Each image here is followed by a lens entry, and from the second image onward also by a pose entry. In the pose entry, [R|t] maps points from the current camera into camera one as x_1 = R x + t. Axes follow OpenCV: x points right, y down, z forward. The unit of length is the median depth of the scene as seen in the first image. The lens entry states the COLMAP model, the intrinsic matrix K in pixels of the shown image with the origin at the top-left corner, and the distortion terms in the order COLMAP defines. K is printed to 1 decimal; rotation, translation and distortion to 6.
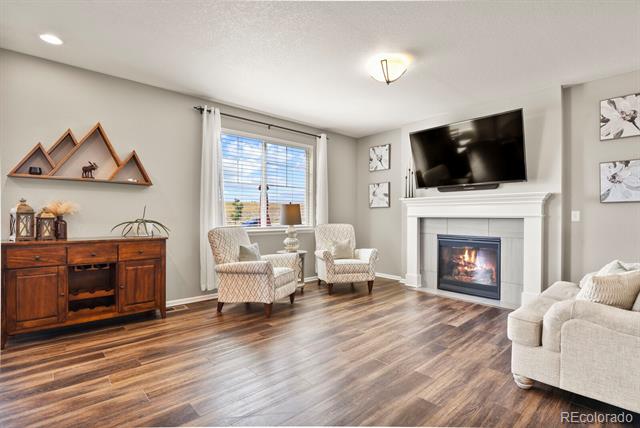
lens RADIAL K [[311.8, 0, 324.2], [0, 311.8, 217.5], [0, 0, 1]] dist [-0.005751, -0.005647]
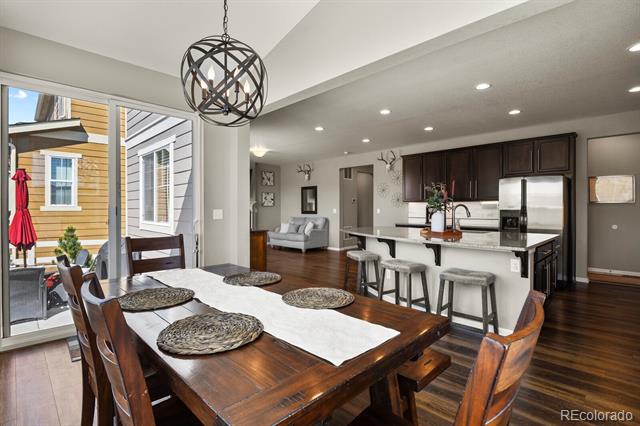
lens RADIAL K [[311.8, 0, 322.3], [0, 311.8, 207.0], [0, 0, 1]] dist [-0.005751, -0.005647]
pose [[-0.042678, 0.000250, 0.999089, -1.728853], [0.003694, 0.999993, -0.000093, -0.028987], [-0.999082, 0.003687, -0.042678, 0.456563]]
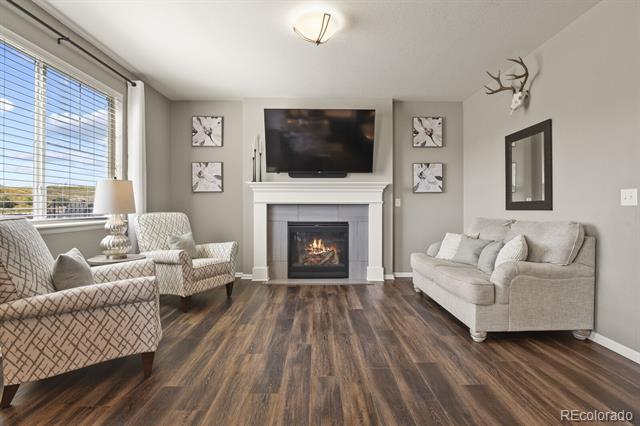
lens RADIAL K [[311.8, 0, 326.7], [0, 311.8, 209.0], [0, 0, 1]] dist [-0.005751, -0.005647]
pose [[0.658934, -0.004961, 0.752184, -0.317025], [0.003967, 0.999987, 0.003120, 0.015011], [-0.752190, 0.000928, 0.658946, 0.317430]]
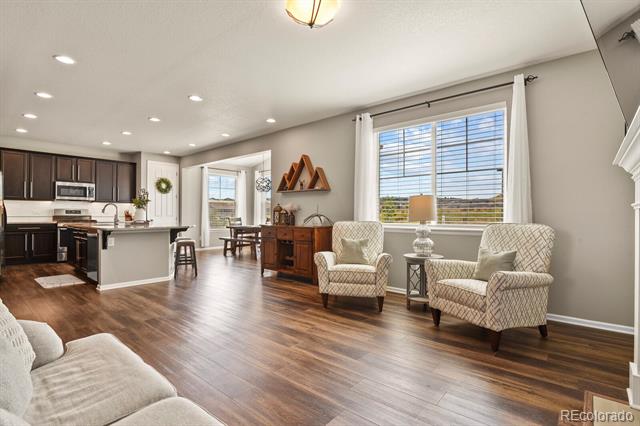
lens RADIAL K [[311.8, 0, 325.9], [0, 311.8, 211.2], [0, 0, 1]] dist [-0.005751, -0.005647]
pose [[0.123433, -0.014550, -0.992246, 0.706527], [-0.007666, 0.999849, -0.015615, 0.012026], [0.992323, 0.009534, 0.123303, 0.712521]]
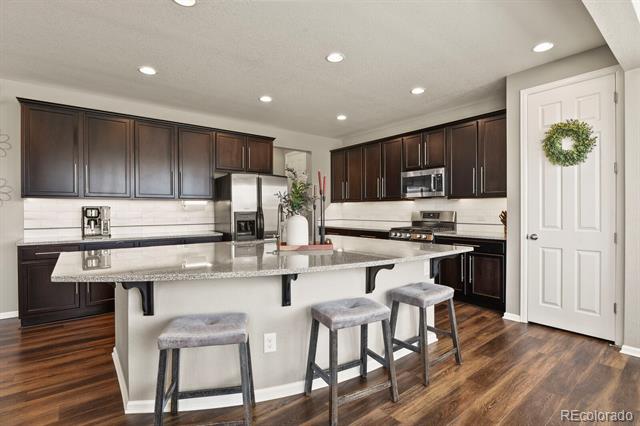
lens RADIAL K [[311.8, 0, 319.6], [0, 311.8, 212.1], [0, 0, 1]] dist [-0.005751, -0.005647]
pose [[-0.997329, -0.001475, 0.073030, -0.869444], [-0.000968, 0.999975, 0.006981, -0.020604], [-0.073038, 0.006892, -0.997305, 0.678926]]
